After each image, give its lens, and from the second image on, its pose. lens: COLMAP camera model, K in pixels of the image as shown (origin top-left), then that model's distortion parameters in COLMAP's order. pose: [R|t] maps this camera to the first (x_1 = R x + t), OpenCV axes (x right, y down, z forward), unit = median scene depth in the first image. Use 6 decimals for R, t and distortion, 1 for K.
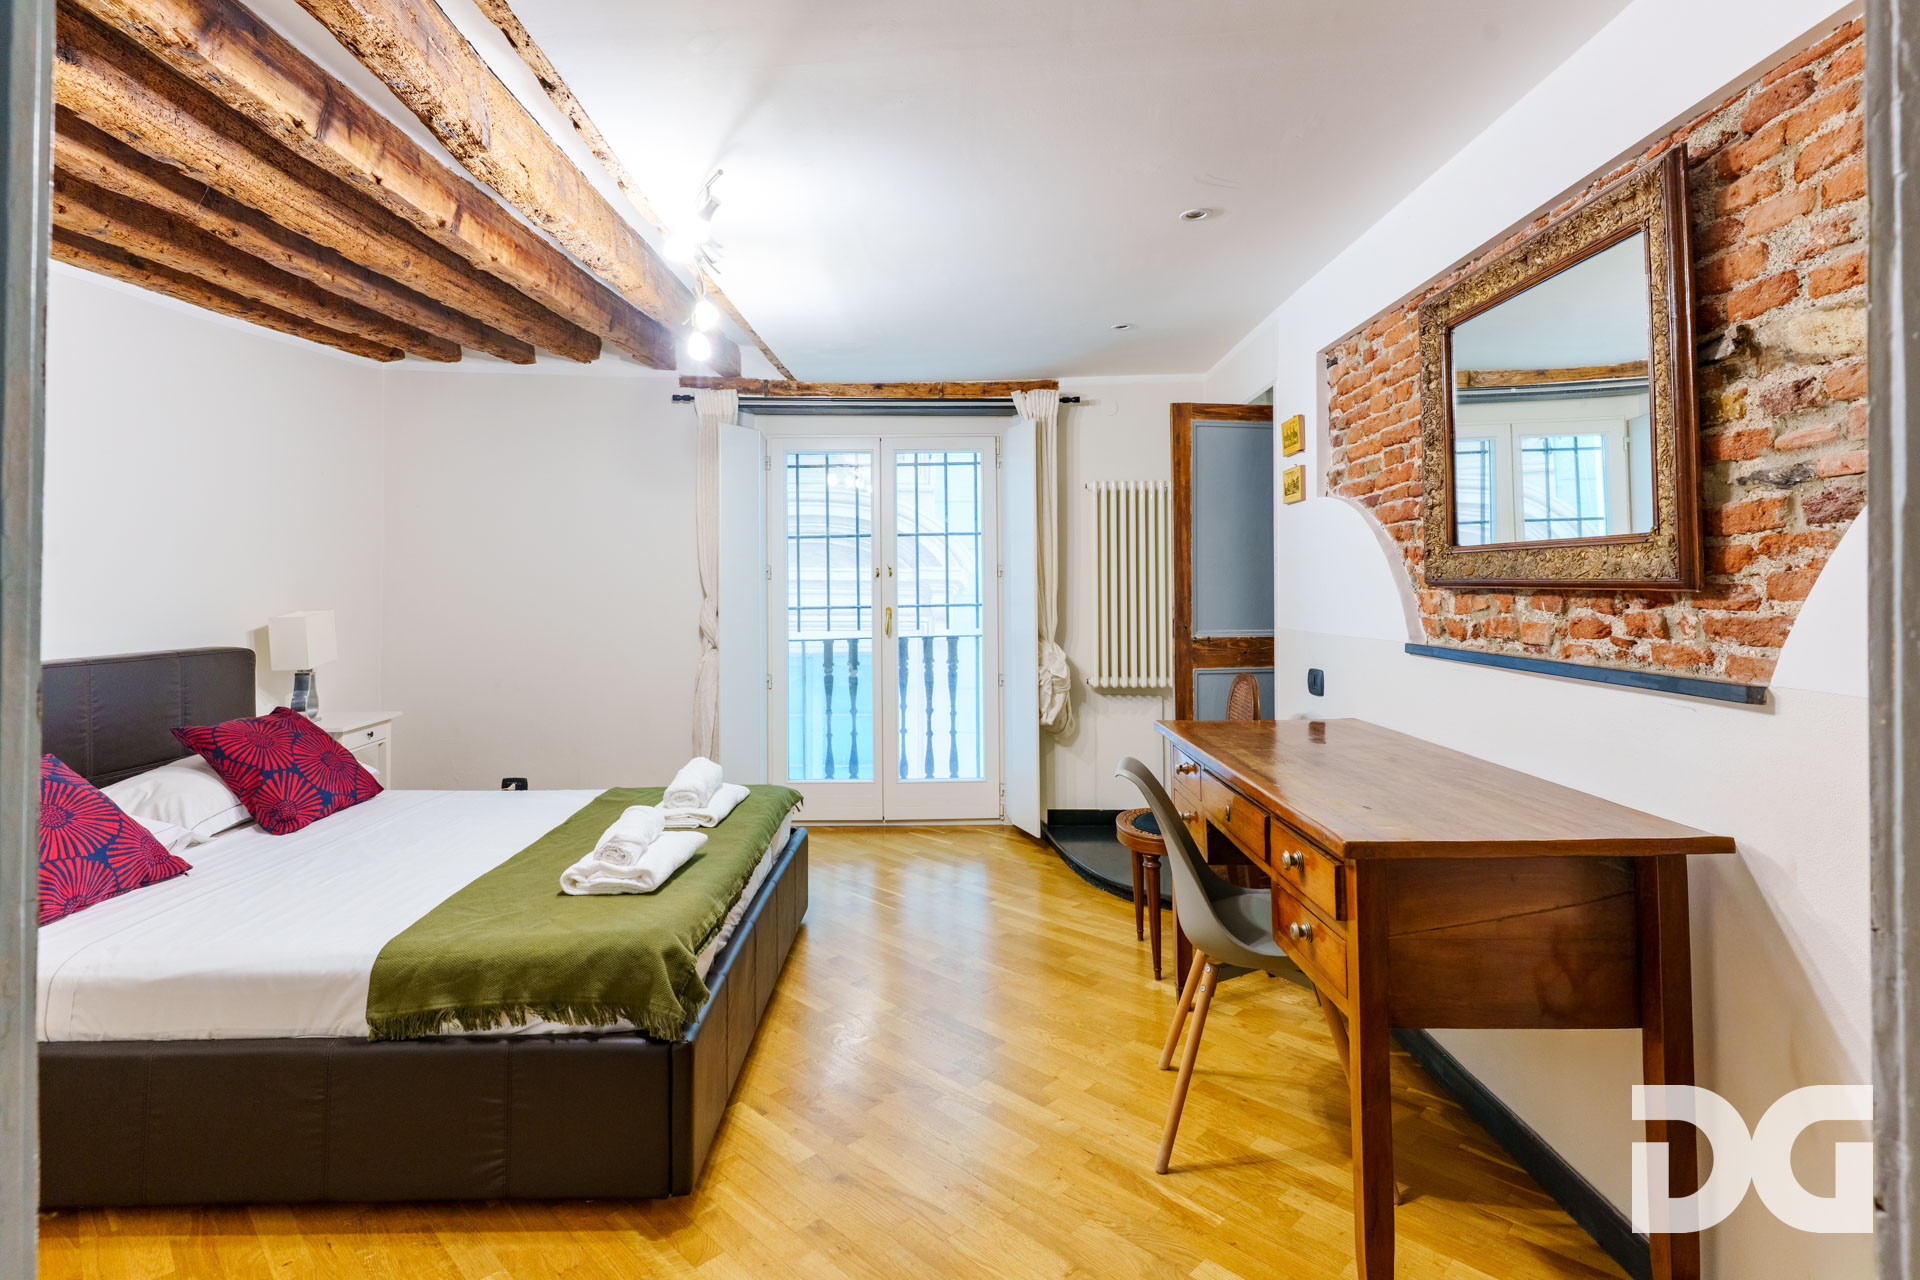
lens RADIAL K [[936.2, 0, 962.2], [0, 936.2, 578.1], [0, 0, 1]] dist [0.000055, -0.000752]
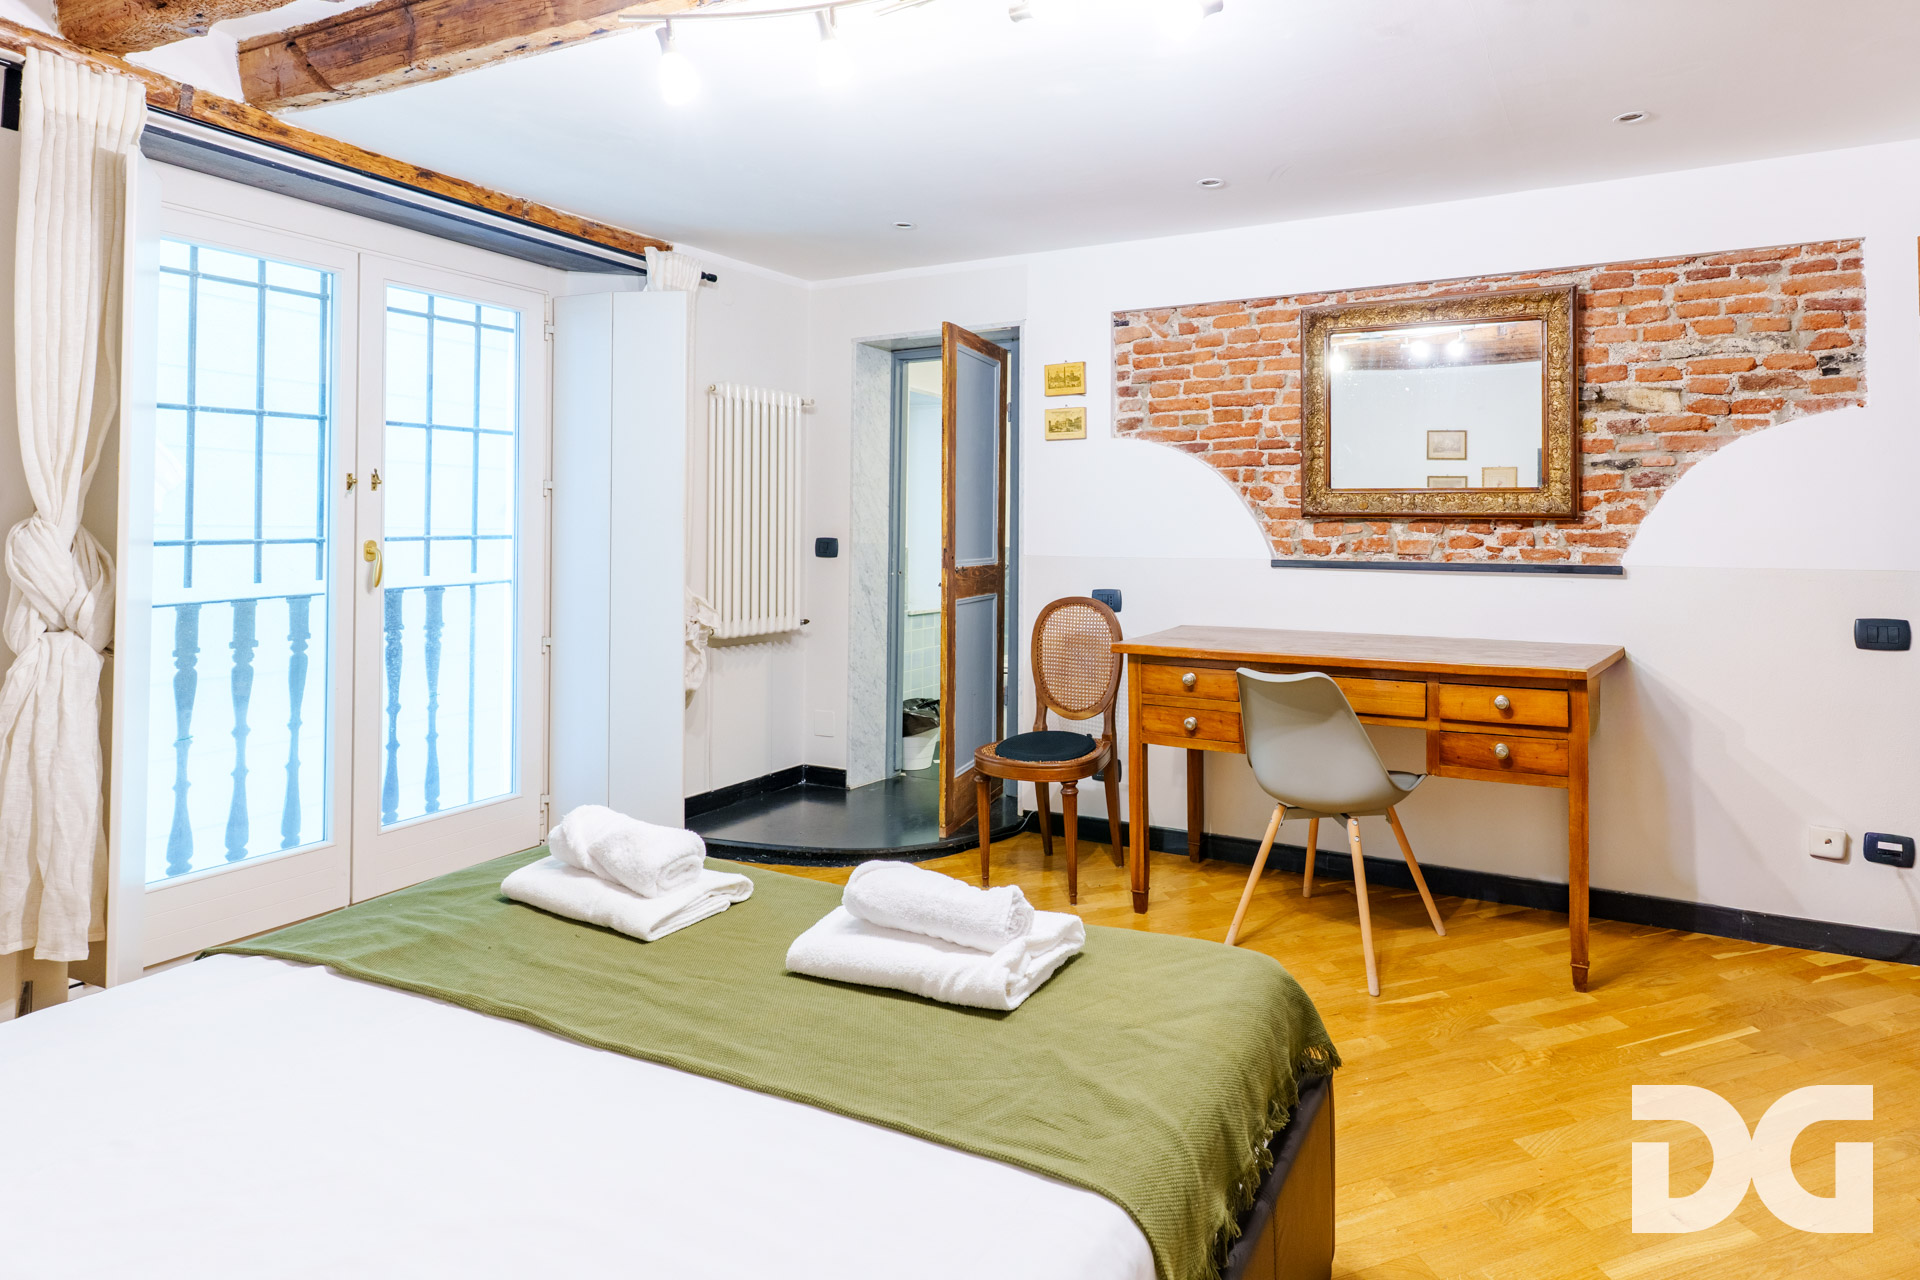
lens RADIAL K [[1028.0, 0, 961.2], [0, 1028.0, 509.6], [0, 0, 1]] dist [-0.002408, -0.000059]
pose [[0.421584, 0.029463, 0.906310, -1.387066], [-0.017973, 0.999547, -0.024134, 0.056763], [-0.906611, -0.006115, 0.421923, 1.058246]]
